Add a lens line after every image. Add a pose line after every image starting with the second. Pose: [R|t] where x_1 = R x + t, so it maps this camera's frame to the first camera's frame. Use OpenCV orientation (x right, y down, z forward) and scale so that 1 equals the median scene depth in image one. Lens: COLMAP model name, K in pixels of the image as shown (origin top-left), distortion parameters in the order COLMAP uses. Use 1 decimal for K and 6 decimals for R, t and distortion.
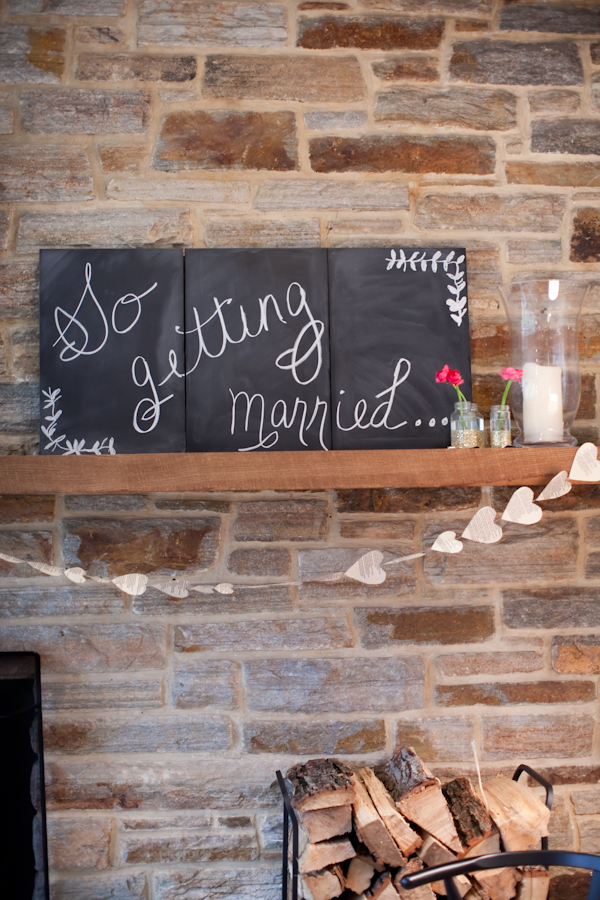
lens RADIAL K [[1301.0, 0, 300.0], [0, 1301.0, 450.0], [0, 0, 1]] dist [-0.188609, 0.113406]
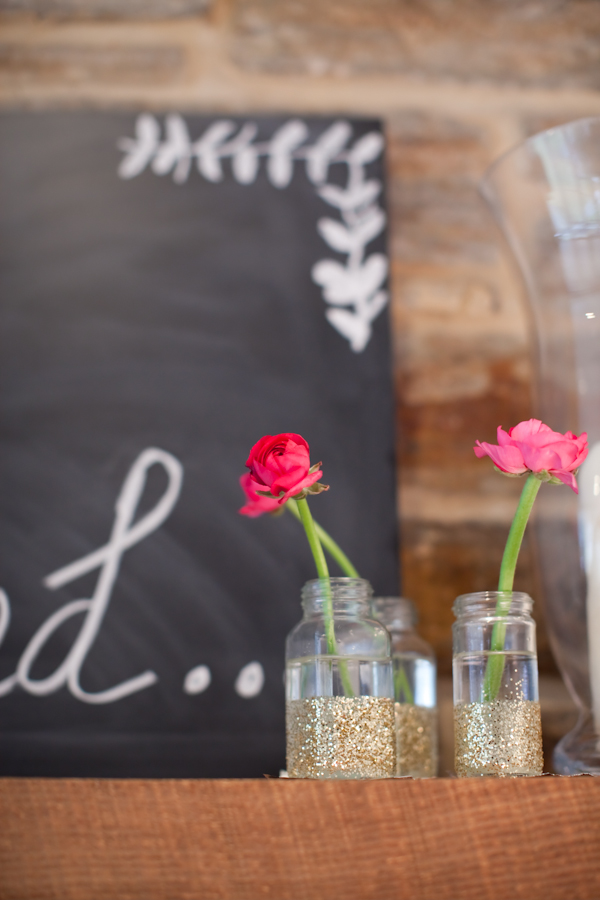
lens RADIAL K [[1301.0, 0, 300.0], [0, 1301.0, 450.0], [0, 0, 1]] dist [-0.188609, 0.113406]
pose [[0.999096, 0.006012, -0.042087, 0.121931], [-0.016416, 0.967731, -0.251450, -0.000233], [0.039218, 0.251914, 0.966955, 0.721501]]
